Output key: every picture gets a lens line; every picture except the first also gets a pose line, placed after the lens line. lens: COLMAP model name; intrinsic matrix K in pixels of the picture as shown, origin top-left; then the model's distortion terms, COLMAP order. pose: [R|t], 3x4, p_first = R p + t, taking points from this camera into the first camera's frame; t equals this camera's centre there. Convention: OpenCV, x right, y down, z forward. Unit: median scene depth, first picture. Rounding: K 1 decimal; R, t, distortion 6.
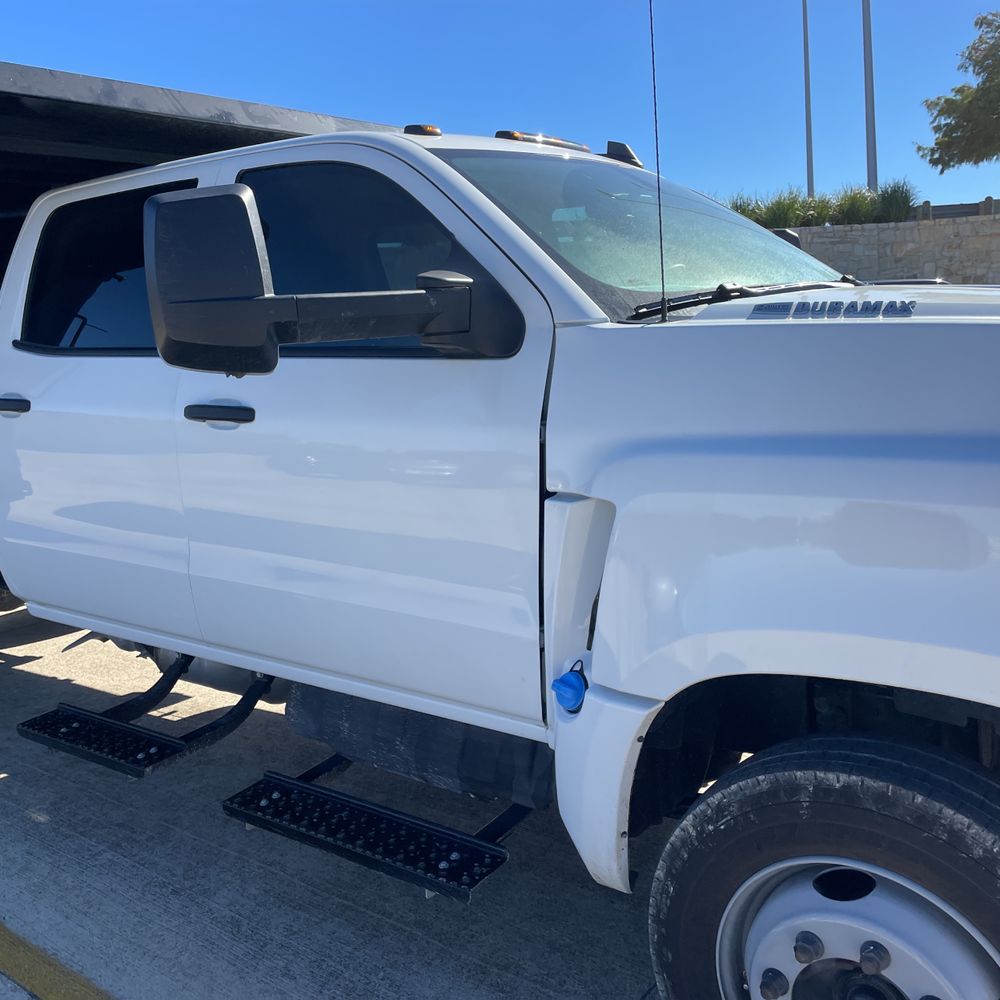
lens RADIAL K [[1005.6, 0, 493.2], [0, 1005.6, 482.2], [0, 0, 1]] dist [0.099899, -0.130172]
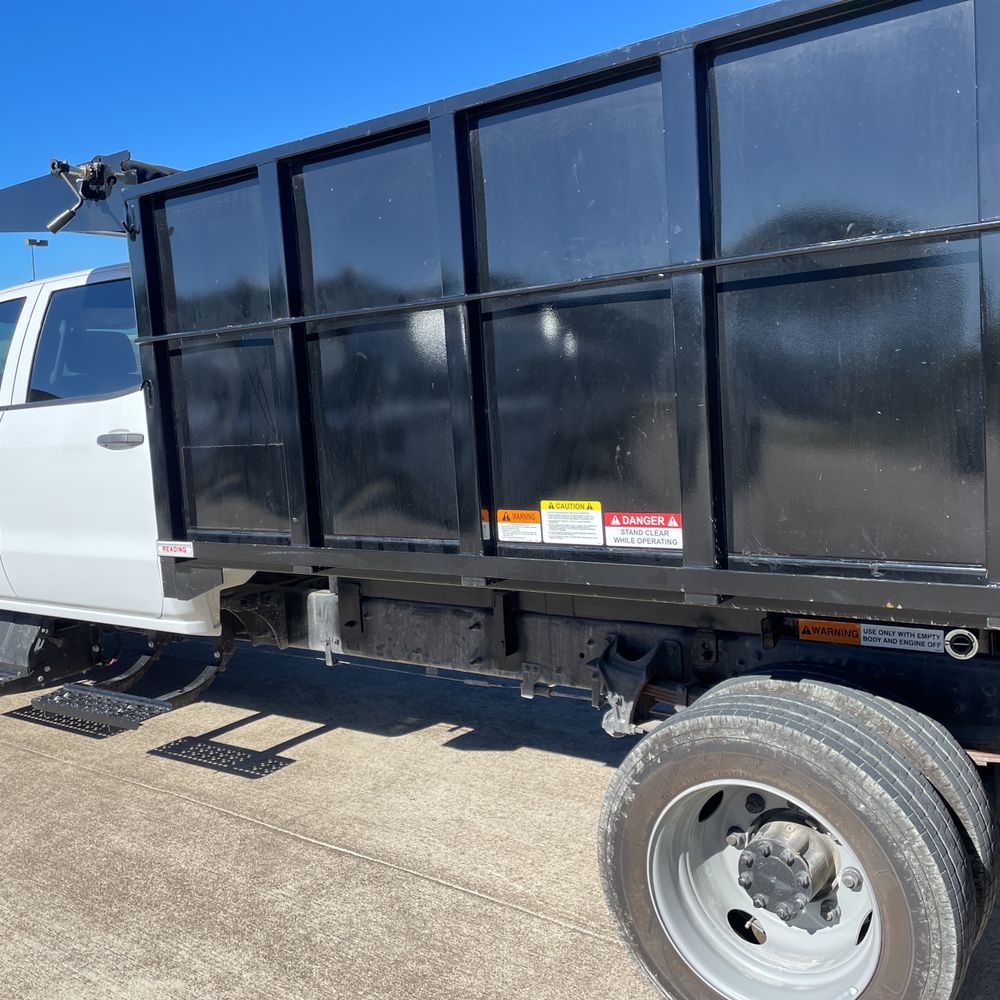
lens RADIAL K [[1005.6, 0, 493.2], [0, 1005.6, 482.2], [0, 0, 1]] dist [0.099899, -0.130172]
pose [[-0.992465, 0.122133, -0.009805, -0.914279], [0.115599, 0.959876, 0.255489, -0.670051], [0.040615, 0.252430, -0.966762, 4.692451]]
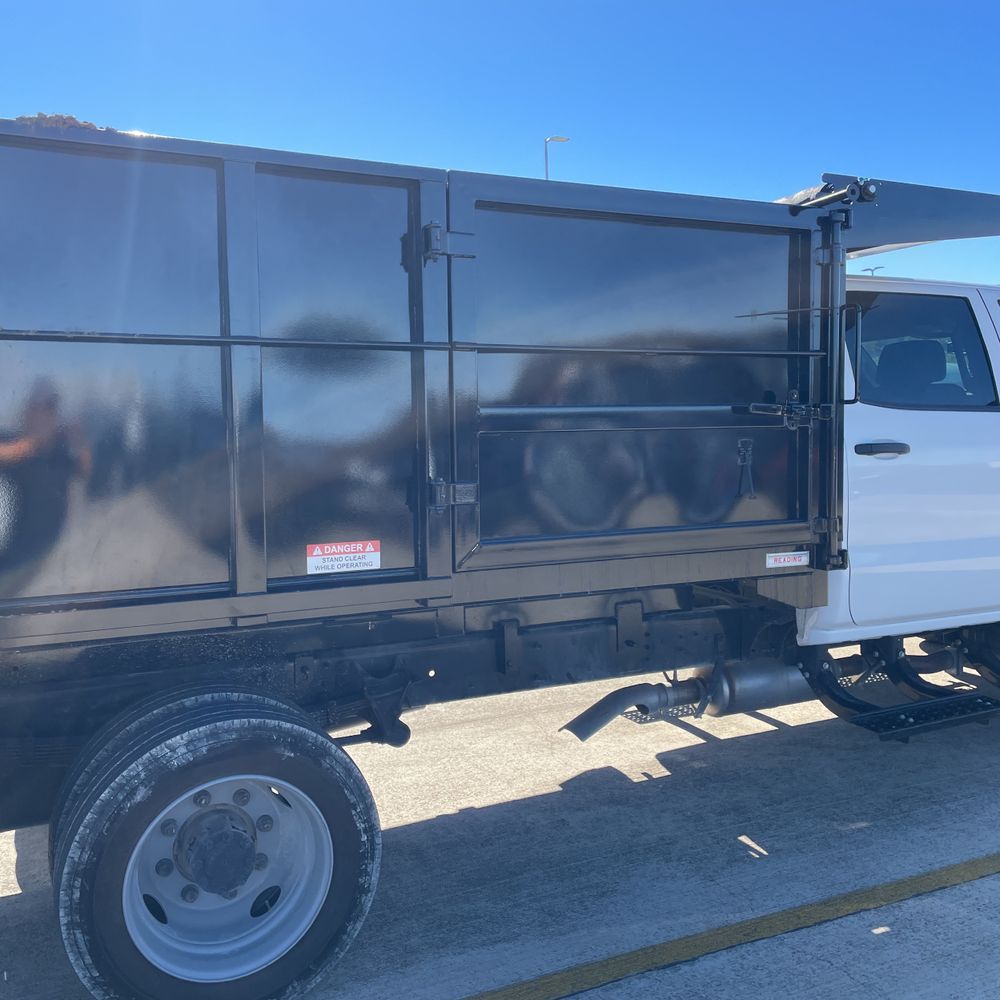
lens RADIAL K [[1005.6, 0, 493.2], [0, 1005.6, 482.2], [0, 0, 1]] dist [0.099899, -0.130172]
pose [[0.447095, -0.006269, 0.894465, -3.091368], [0.126766, 0.990327, -0.056423, -0.051501], [-0.885458, 0.138614, 0.443564, 1.571776]]
